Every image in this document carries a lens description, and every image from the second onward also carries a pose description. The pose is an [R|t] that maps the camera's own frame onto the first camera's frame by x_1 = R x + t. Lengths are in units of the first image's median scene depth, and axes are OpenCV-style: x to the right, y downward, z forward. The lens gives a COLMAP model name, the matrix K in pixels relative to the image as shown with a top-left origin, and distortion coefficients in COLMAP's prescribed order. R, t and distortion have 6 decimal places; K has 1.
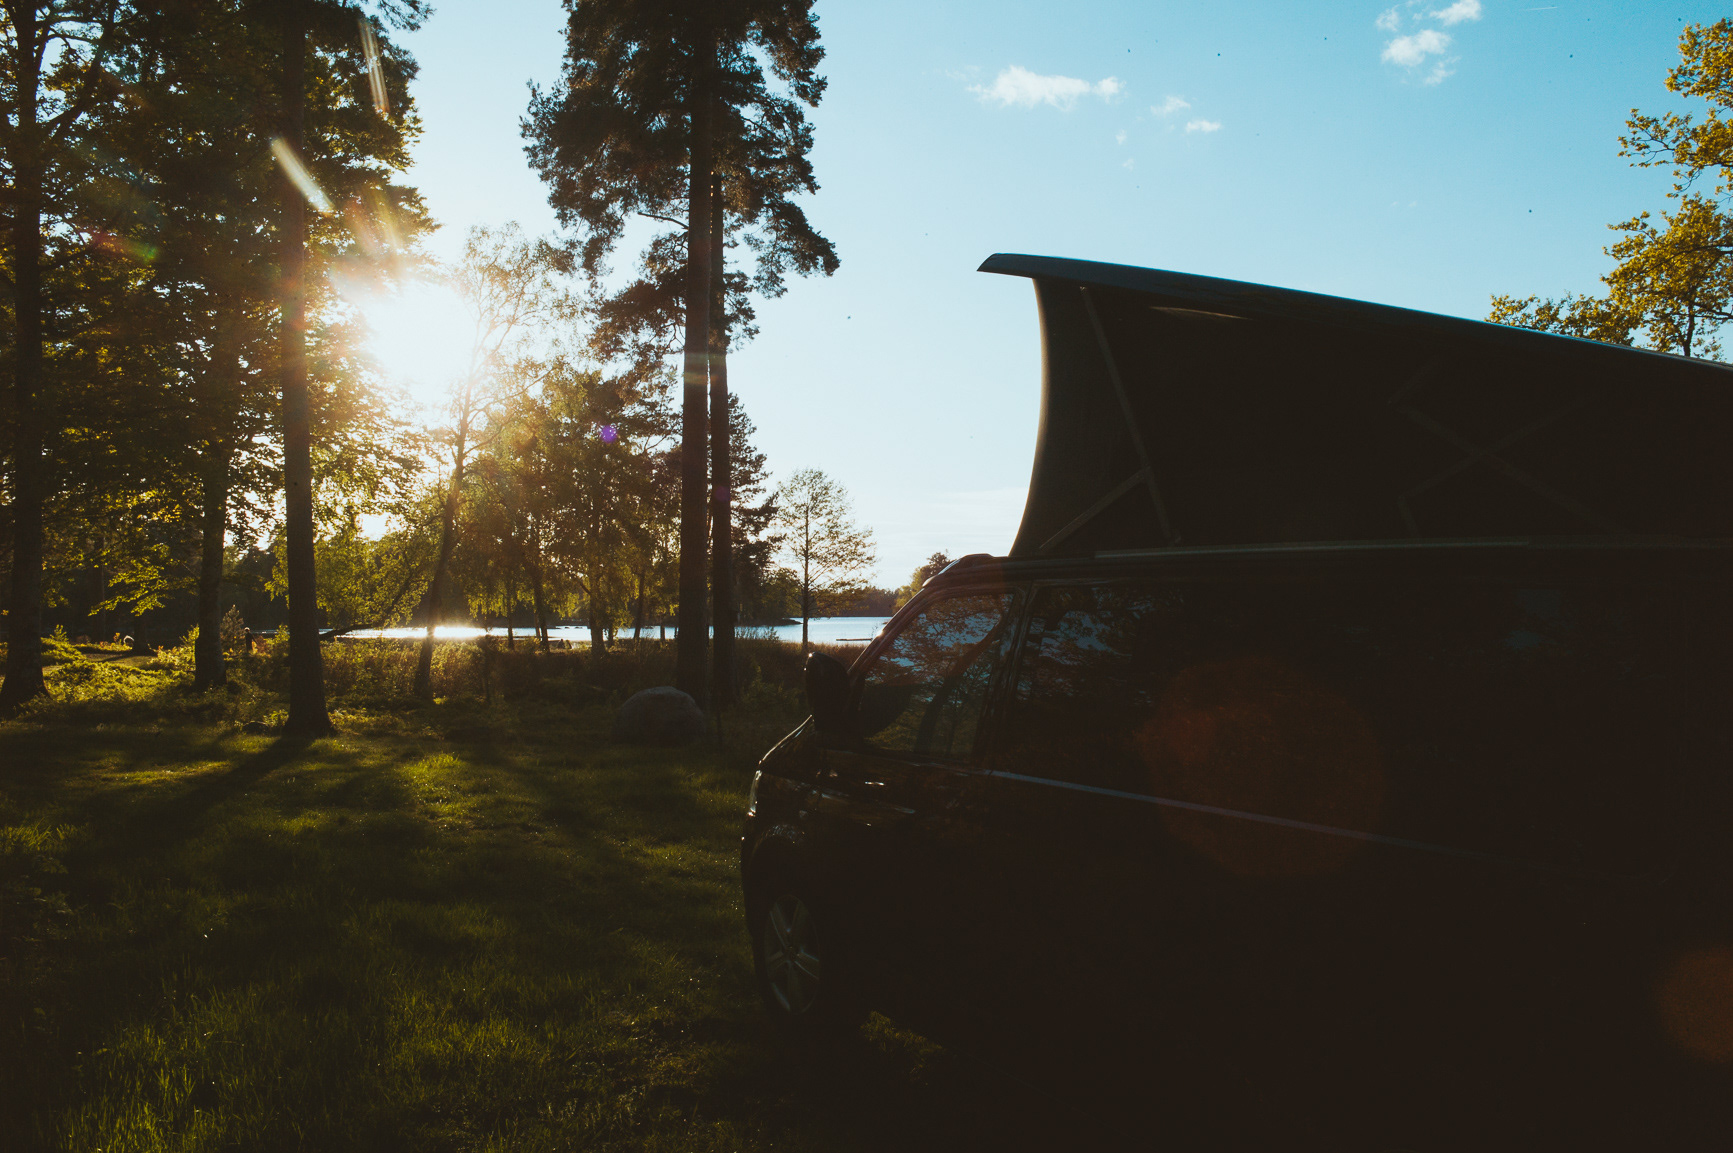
lens RADIAL K [[1434.3, 0, 866.2], [0, 1434.3, 585.9], [0, 0, 1]] dist [-0.018680, 0.026203]
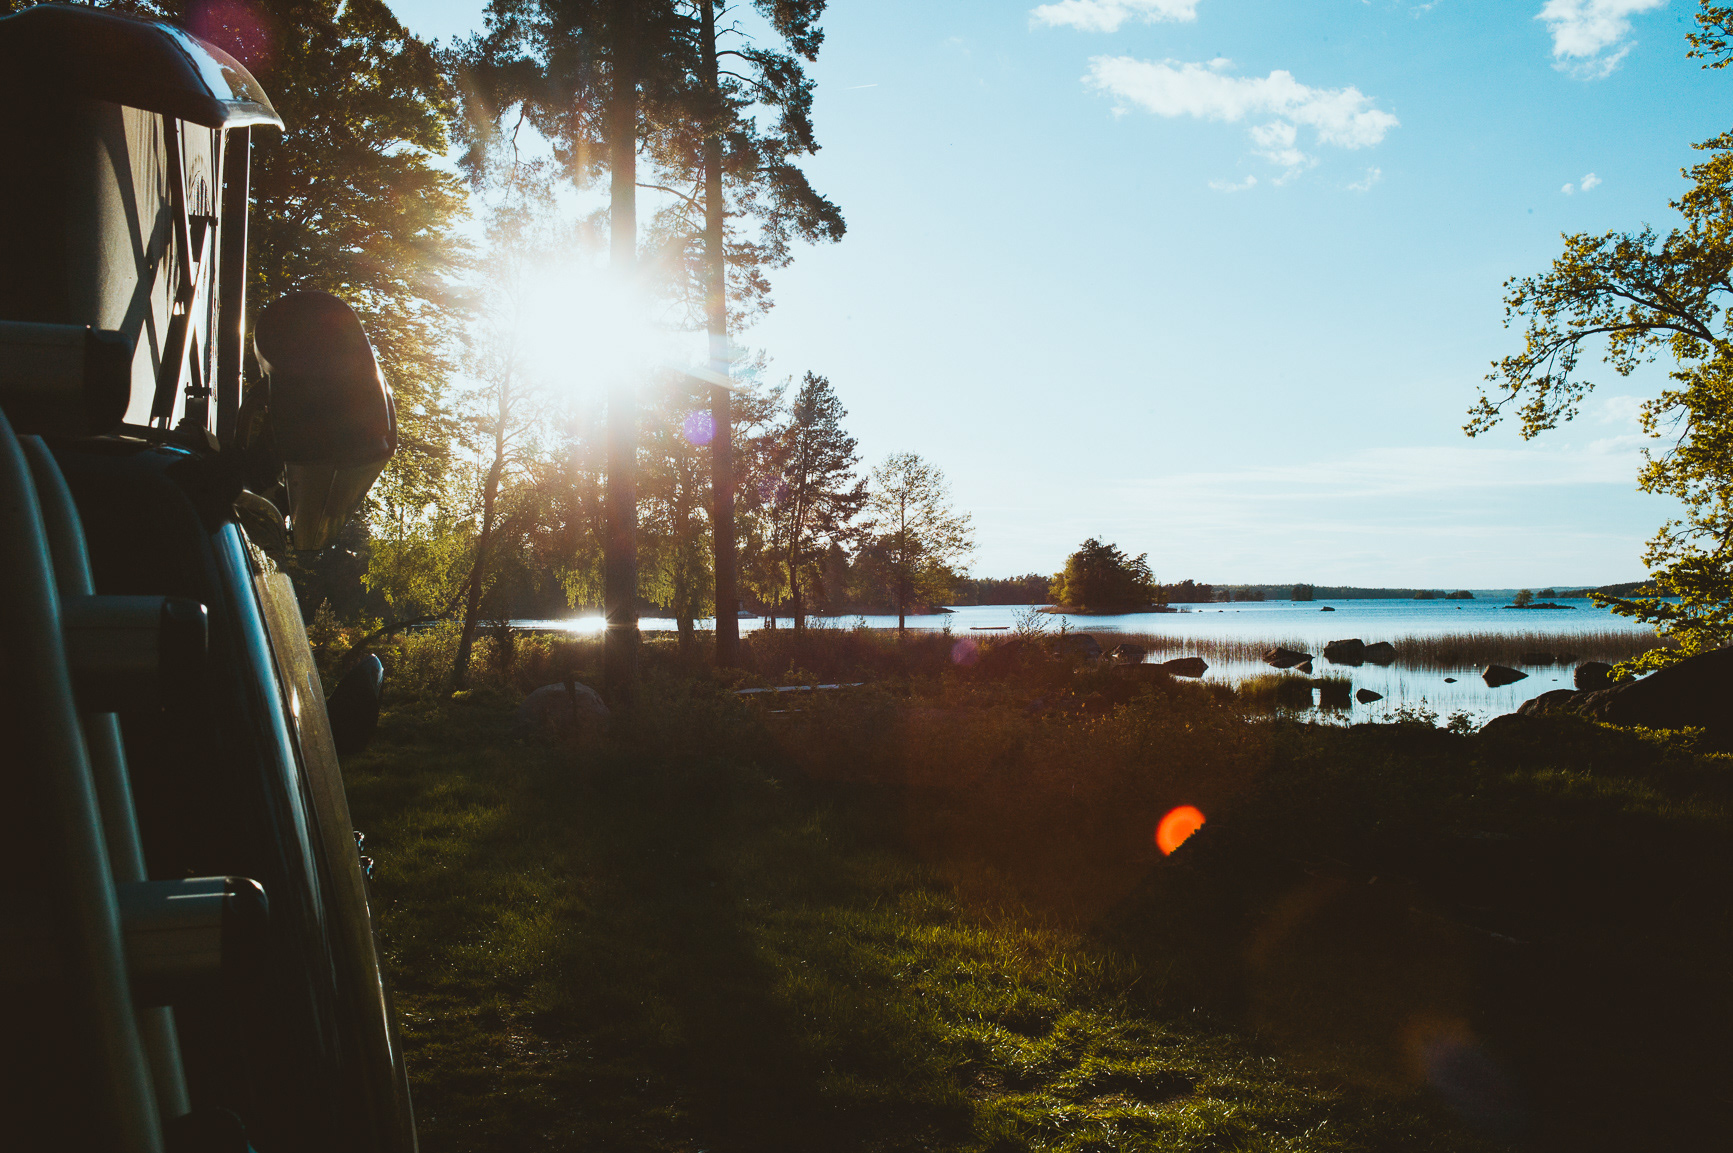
lens RADIAL K [[1434.3, 0, 870.2], [0, 1434.3, 568.8], [0, 0, 1]] dist [-0.018680, 0.026203]
pose [[0.991999, -0.008080, -0.125986, 0.105857], [0.007619, 0.999962, -0.004134, 0.000723], [0.126014, 0.003141, 0.992023, 0.071603]]
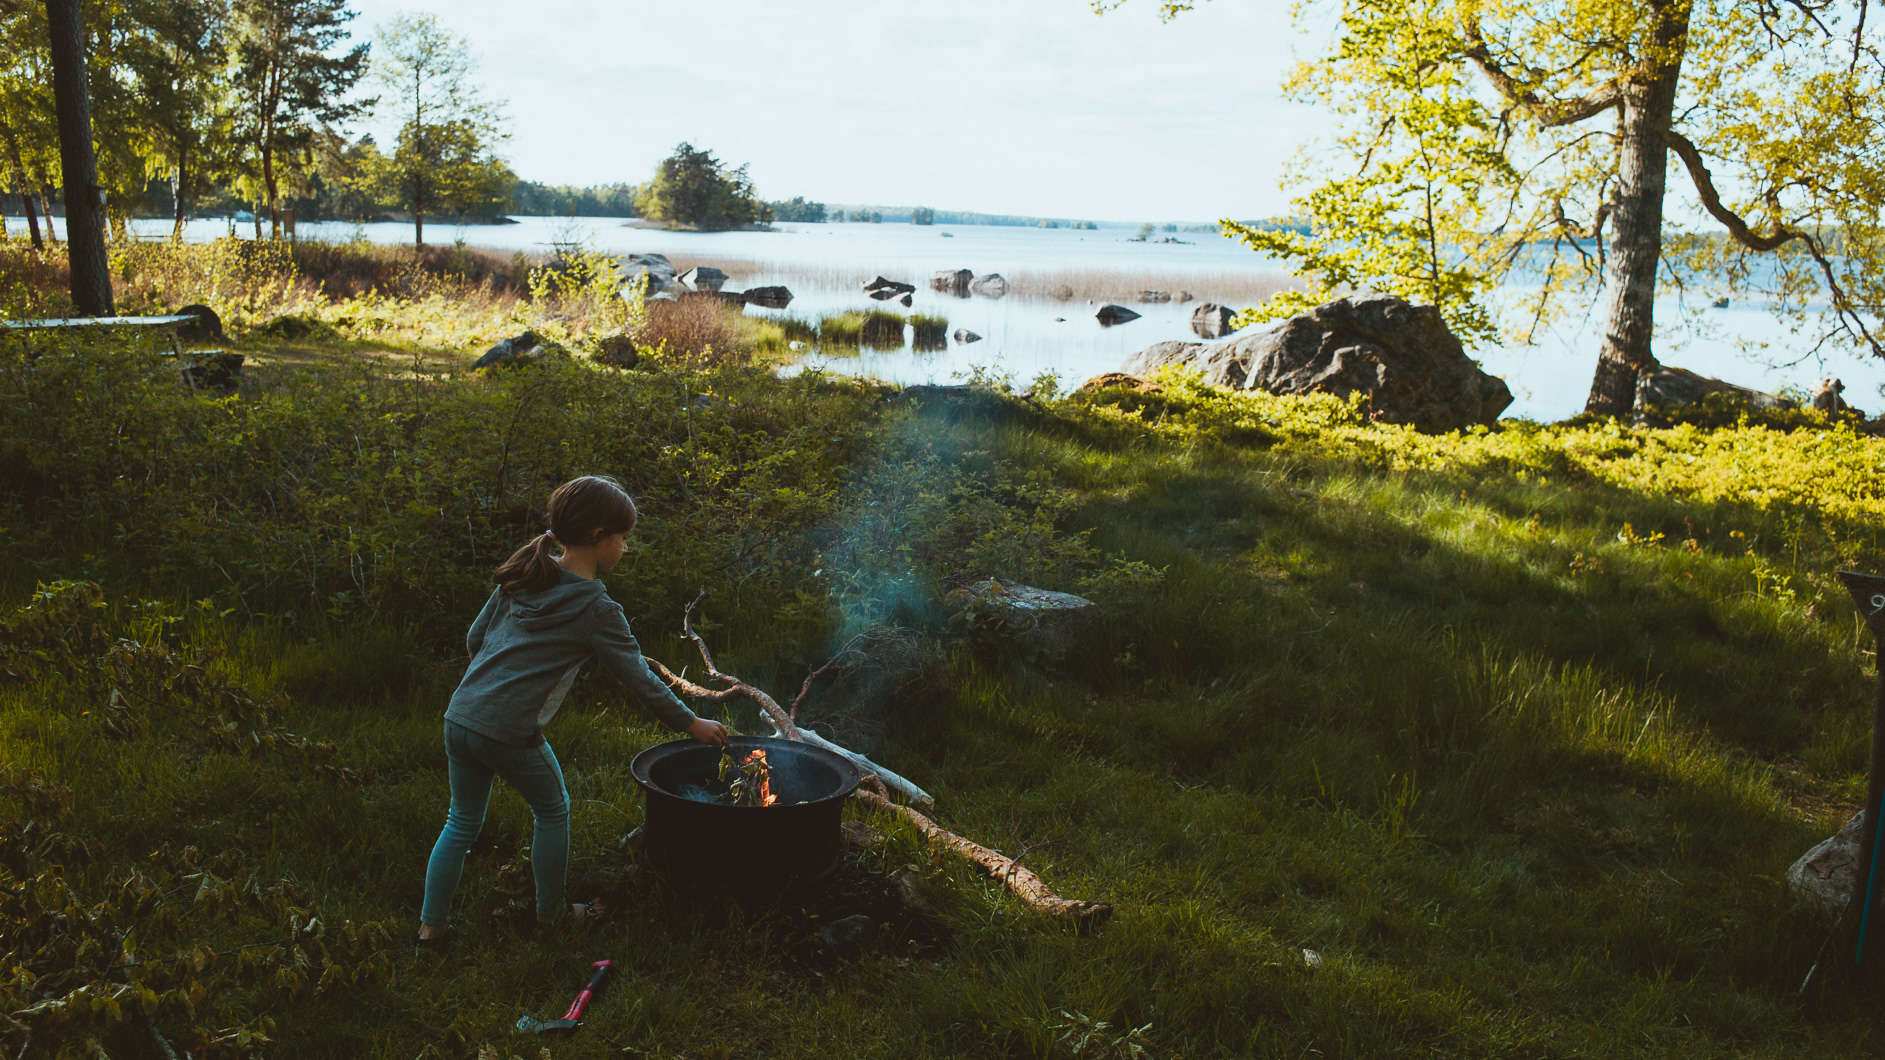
lens RADIAL K [[1588.3, 0, 943.1], [0, 1588.3, 525.5], [0, 0, 1]] dist [-0.045521, 0.019638]
pose [[0.983979, -0.001101, 0.178283, 0.148644], [-0.035903, 0.978271, 0.204196, 0.007255], [-0.174634, -0.207325, 0.962559, 0.201408]]
